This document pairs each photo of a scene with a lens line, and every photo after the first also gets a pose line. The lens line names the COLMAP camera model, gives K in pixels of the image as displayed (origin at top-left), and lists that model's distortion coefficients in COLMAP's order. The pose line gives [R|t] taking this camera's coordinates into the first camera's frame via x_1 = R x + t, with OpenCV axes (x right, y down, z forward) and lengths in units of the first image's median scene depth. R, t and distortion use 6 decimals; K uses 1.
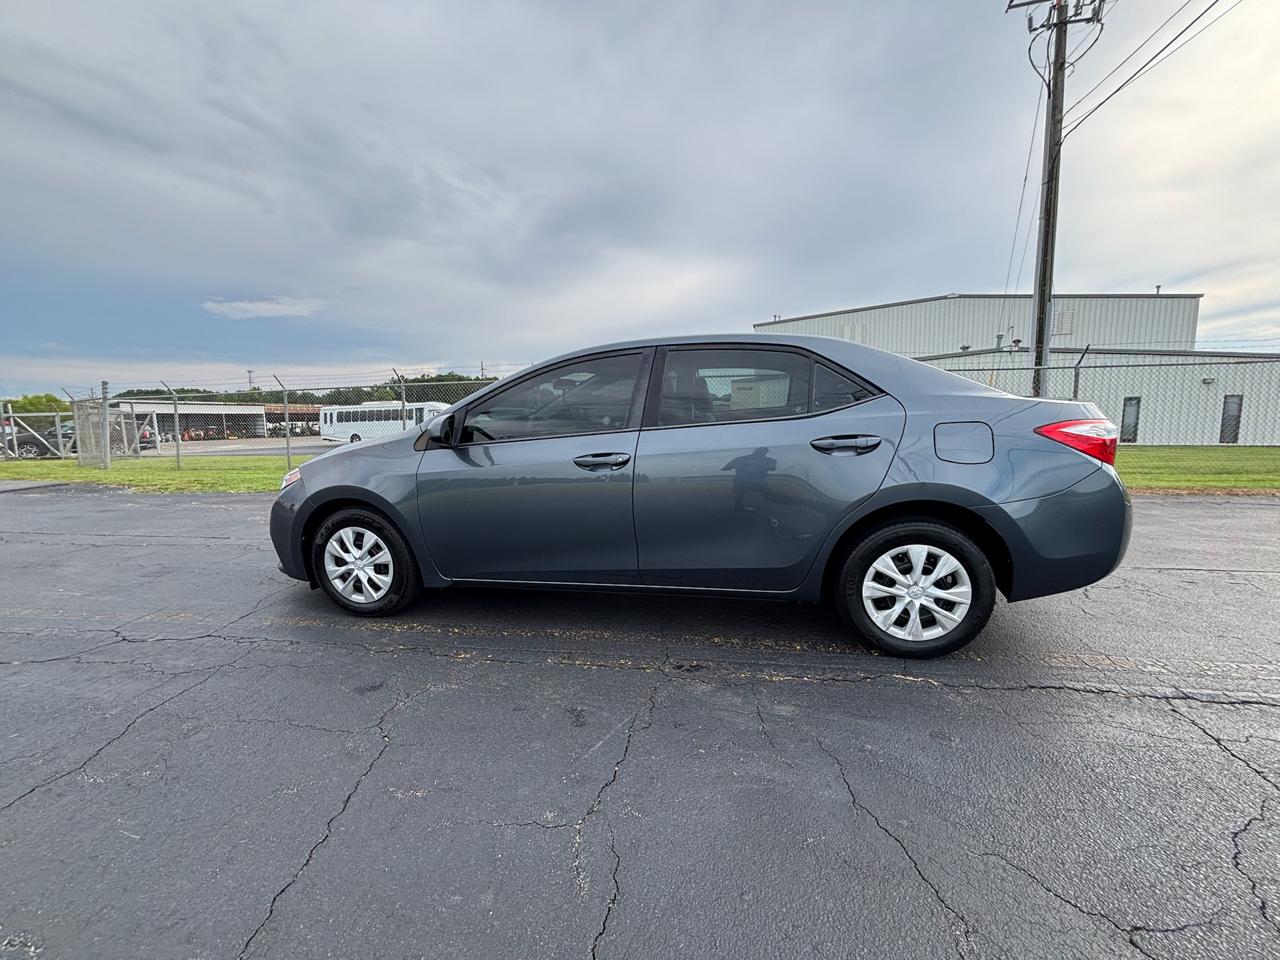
lens RADIAL K [[522.3, 0, 638.2], [0, 522.3, 477.8], [0, 0, 1]] dist [-0.000968, 0.000677]
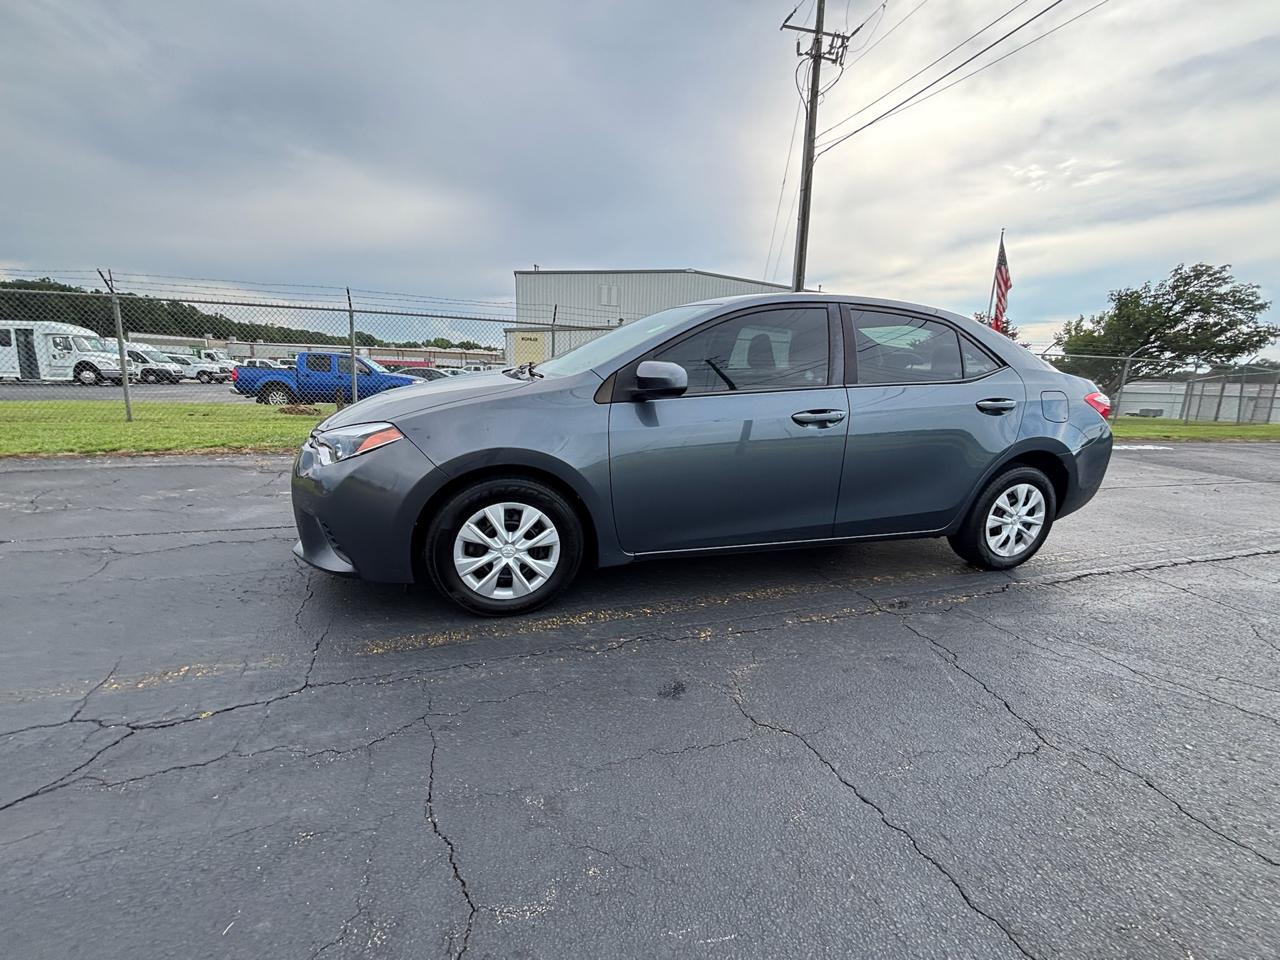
lens RADIAL K [[522.3, 0, 641.7], [0, 522.3, 478.5], [0, 0, 1]] dist [-0.000968, 0.000677]
pose [[0.874344, -0.048110, 0.482917, -0.648757], [0.004645, 0.995858, 0.090800, -0.006567], [-0.485285, -0.077147, 0.870946, 0.222438]]
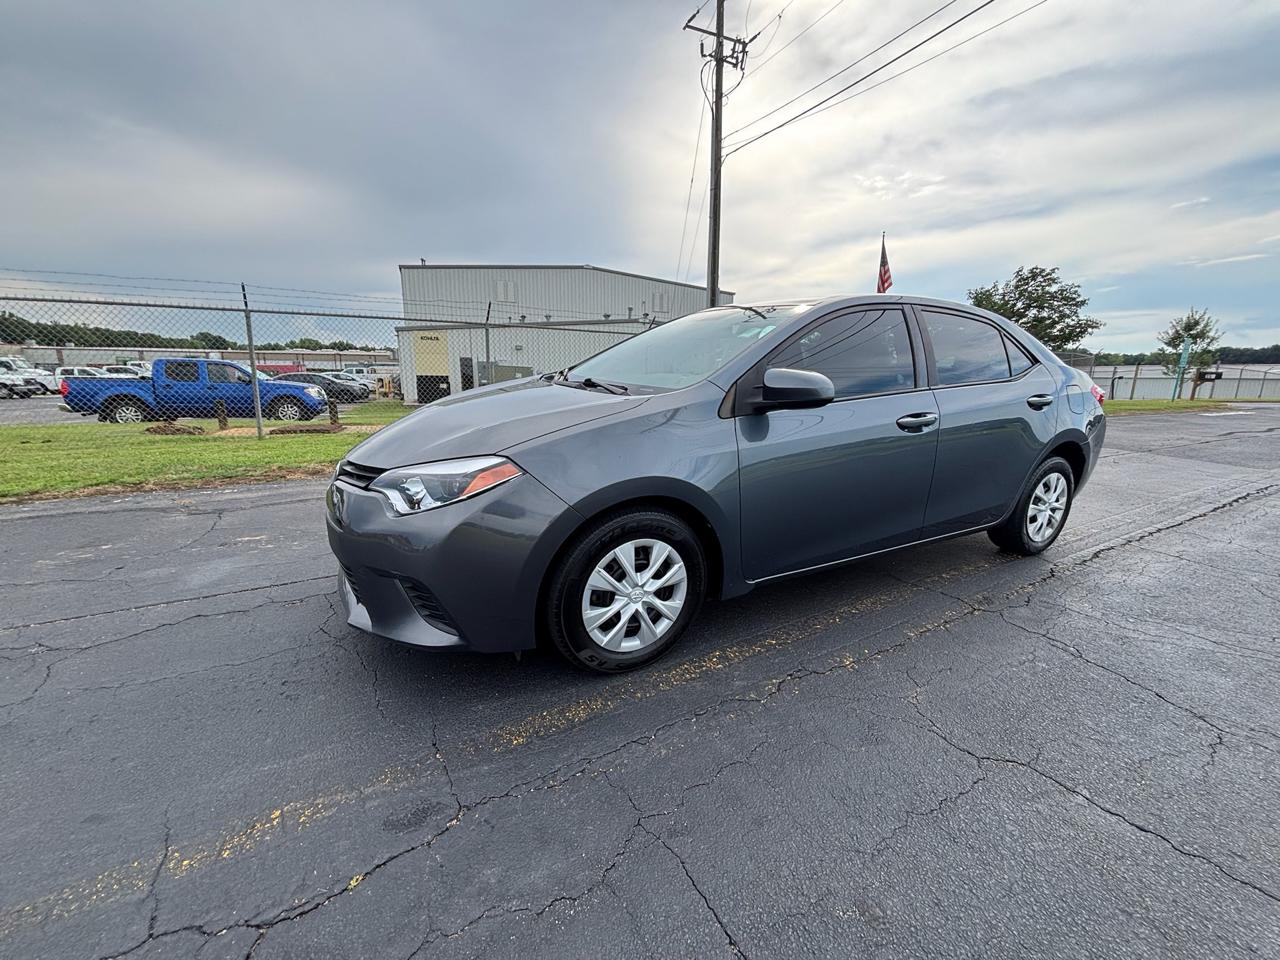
lens RADIAL K [[522.3, 0, 643.9], [0, 522.3, 477.5], [0, 0, 1]] dist [-0.000968, 0.000677]
pose [[0.758679, -0.105239, 0.642908, -0.832287], [0.052127, 0.993508, 0.101116, -0.041039], [-0.649376, -0.043202, 0.759240, 0.448777]]
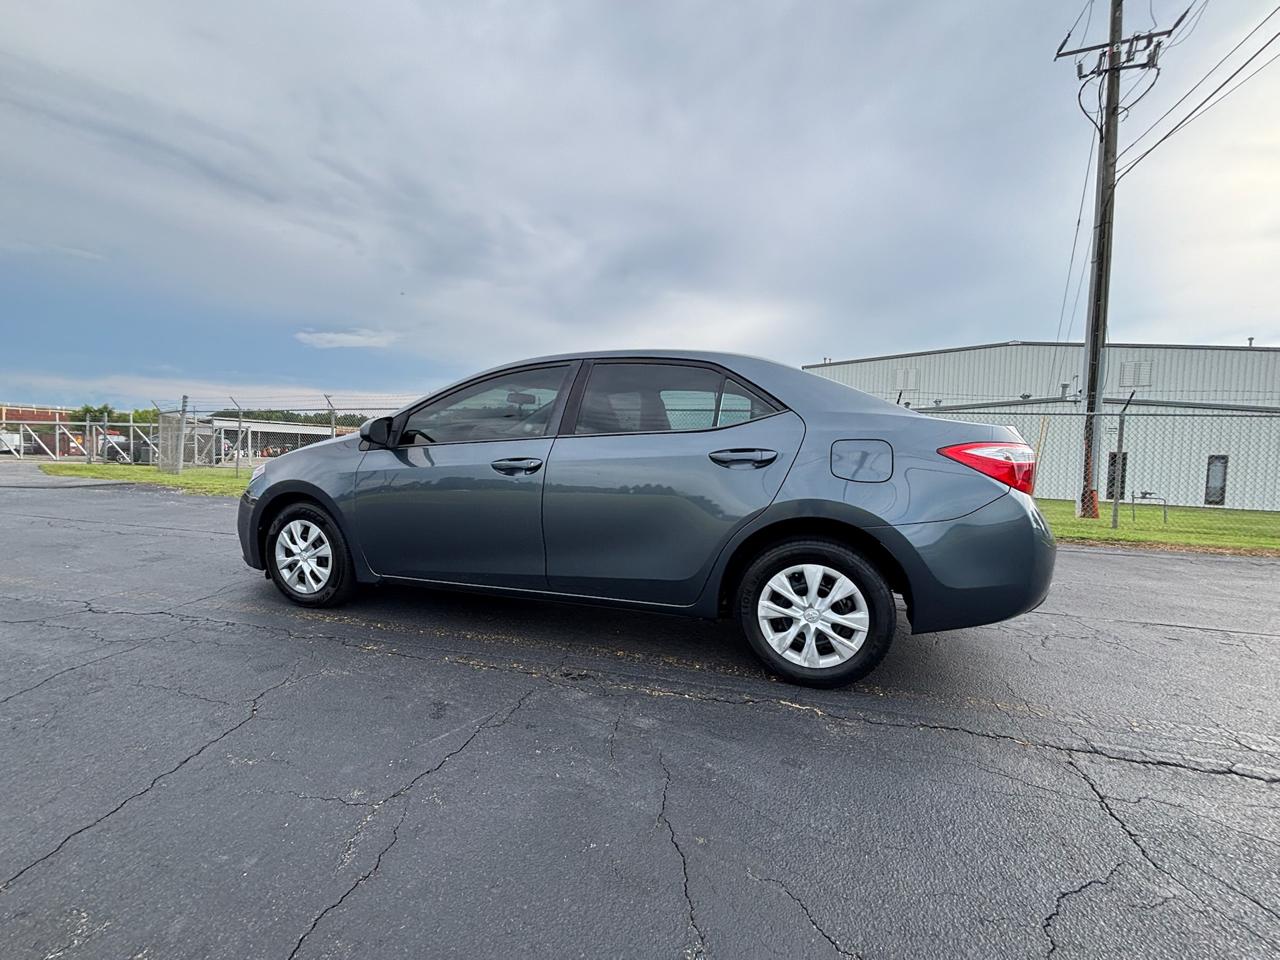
lens RADIAL K [[522.3, 0, 638.5], [0, 522.3, 477.6], [0, 0, 1]] dist [-0.000968, 0.000677]
pose [[0.994001, 0.050771, -0.096876, 0.207189], [-0.057520, 0.996013, -0.068188, 0.036144], [0.093028, 0.073351, 0.992958, 0.002341]]
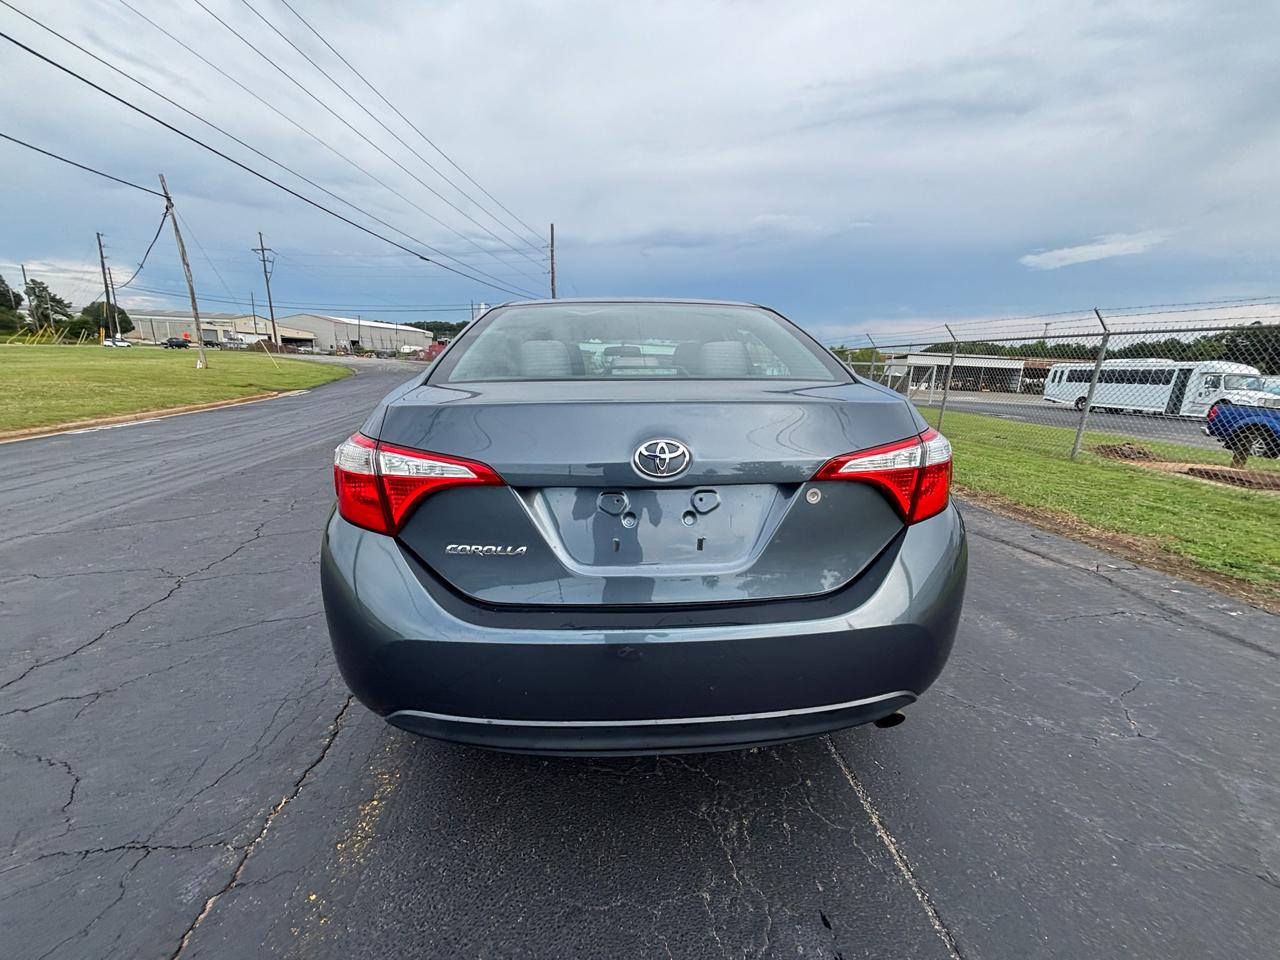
lens RADIAL K [[522.3, 0, 630.3], [0, 522.3, 471.3], [0, 0, 1]] dist [-0.000968, 0.000677]
pose [[0.263974, 0.226455, -0.937569, 0.999136], [-0.156401, 0.969233, 0.190068, -0.146331], [0.951765, 0.096464, 0.291270, 0.737912]]
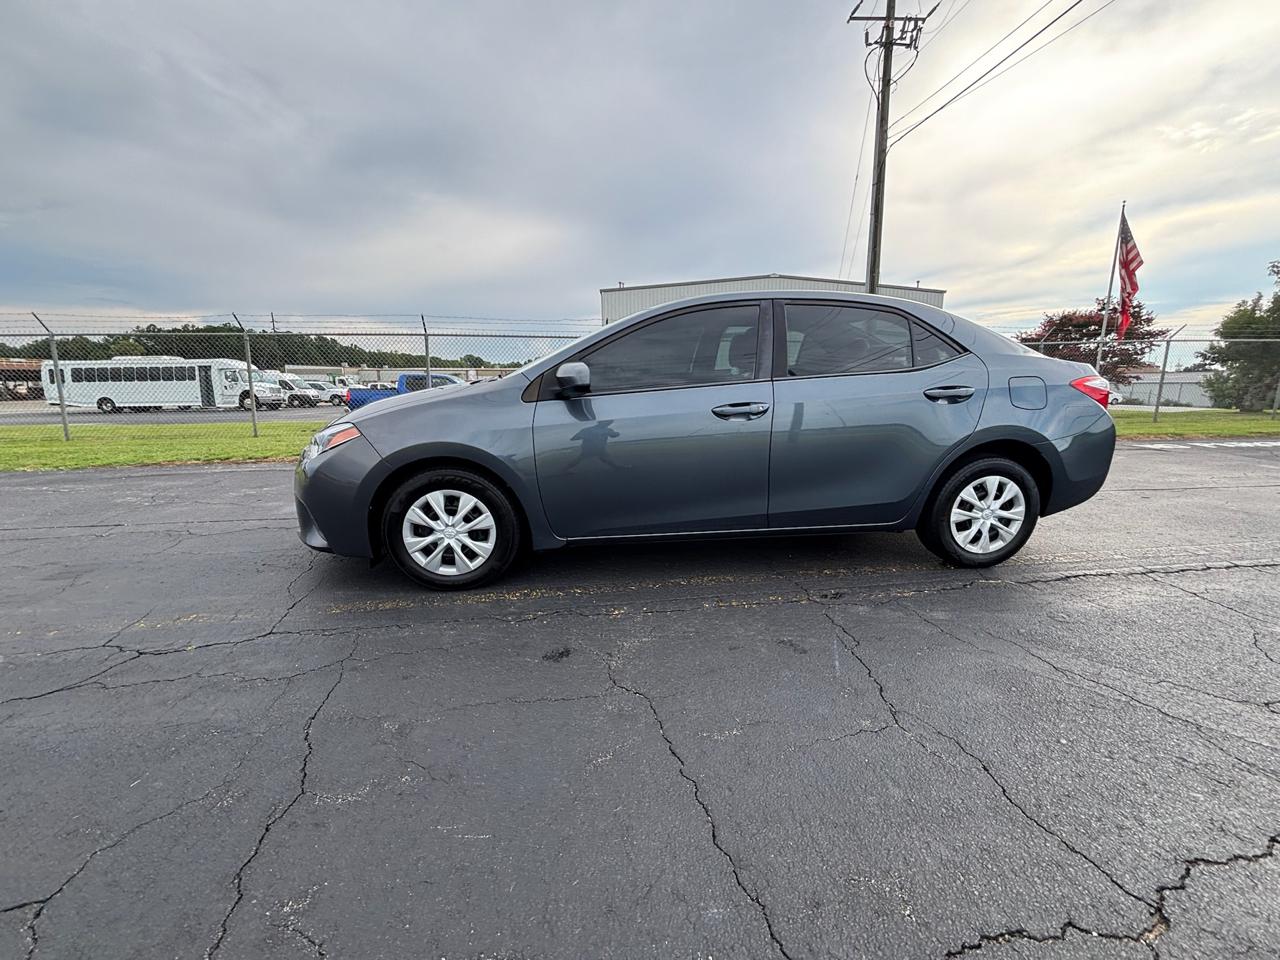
lens RADIAL K [[522.3, 0, 640.2], [0, 522.3, 479.6], [0, 0, 1]] dist [-0.000968, 0.000677]
pose [[0.947489, -0.044495, 0.316677, -0.450890], [0.023495, 0.997282, 0.069827, 0.020818], [-0.318923, -0.058720, 0.945960, 0.063586]]
